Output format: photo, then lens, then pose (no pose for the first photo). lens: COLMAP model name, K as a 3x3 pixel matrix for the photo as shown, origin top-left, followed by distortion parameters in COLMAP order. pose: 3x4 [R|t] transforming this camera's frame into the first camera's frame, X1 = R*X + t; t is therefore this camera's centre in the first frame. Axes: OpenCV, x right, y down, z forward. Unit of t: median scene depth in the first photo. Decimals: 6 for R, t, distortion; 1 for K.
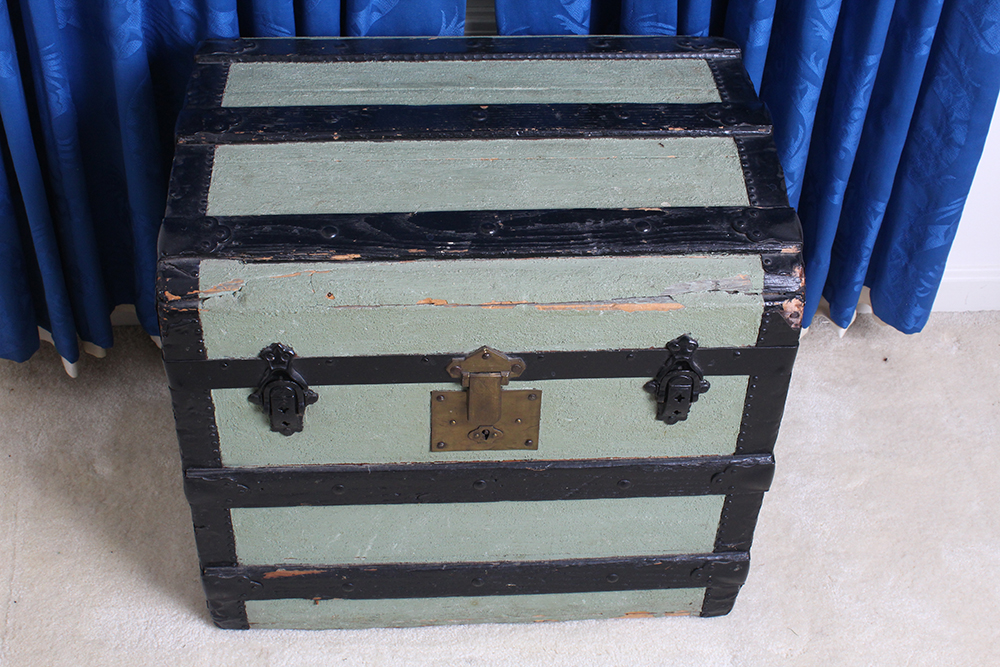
lens RADIAL K [[1426.8, 0, 510.3], [0, 1426.8, 333.7], [0, 0, 1]] dist [-0.018871, 0.000000]
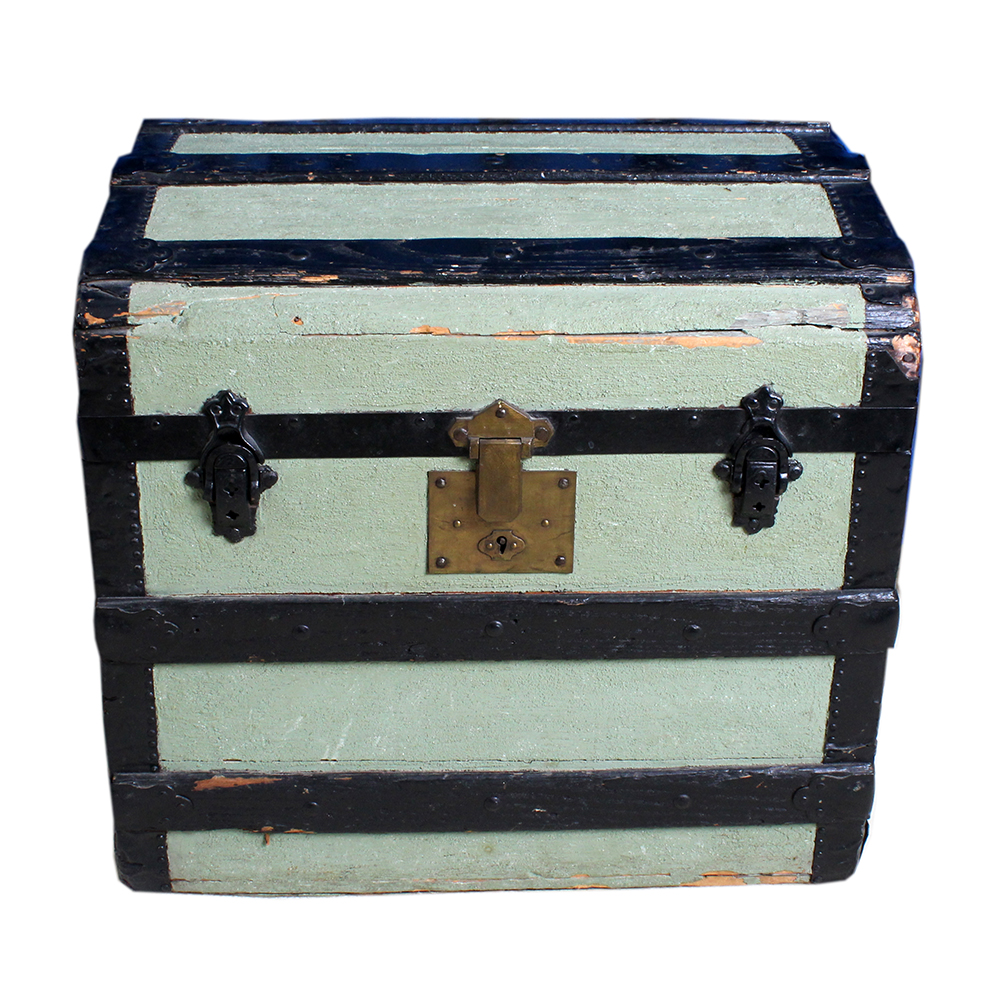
lens RADIAL K [[2026.0, 0, 494.2], [0, 2026.0, 499.4], [0, 0, 1]] dist [-0.074449, 0.000000]
pose [[0.999480, -0.008176, -0.031191, 0.011681], [-0.000926, 0.959639, -0.281234, 0.340991], [0.032232, 0.281116, 0.959132, -0.012895]]
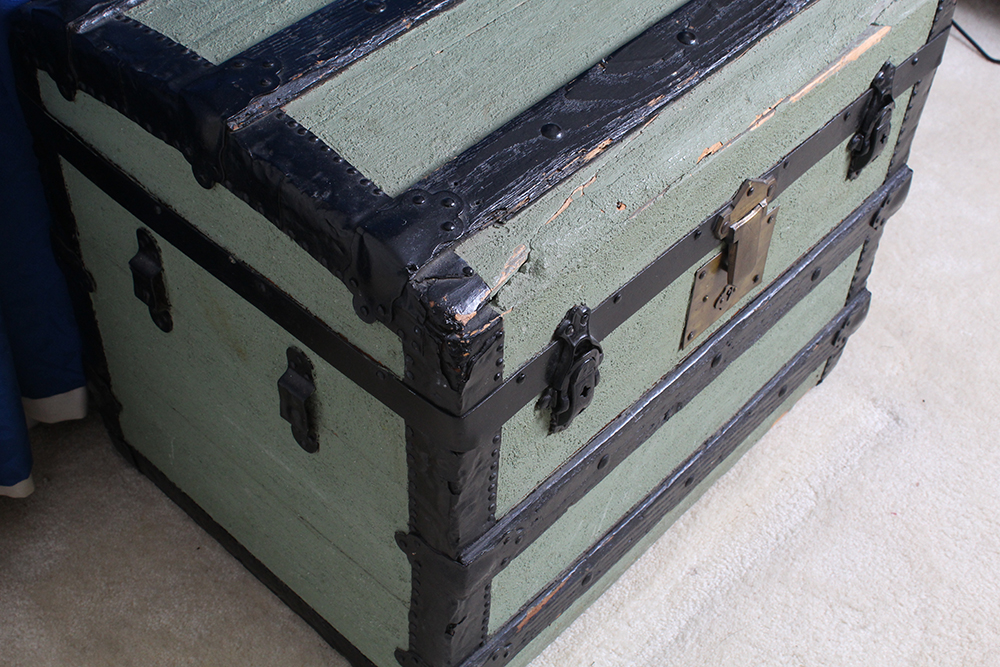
lens RADIAL K [[1426.8, 0, 498.6], [0, 1426.8, 333.8], [0, 0, 1]] dist [-0.018871, 0.000000]
pose [[0.720158, -0.502918, 0.477961, -0.494329], [0.449958, 0.862920, 0.230014, -0.147884], [-0.528120, 0.049416, 0.847730, 0.398810]]
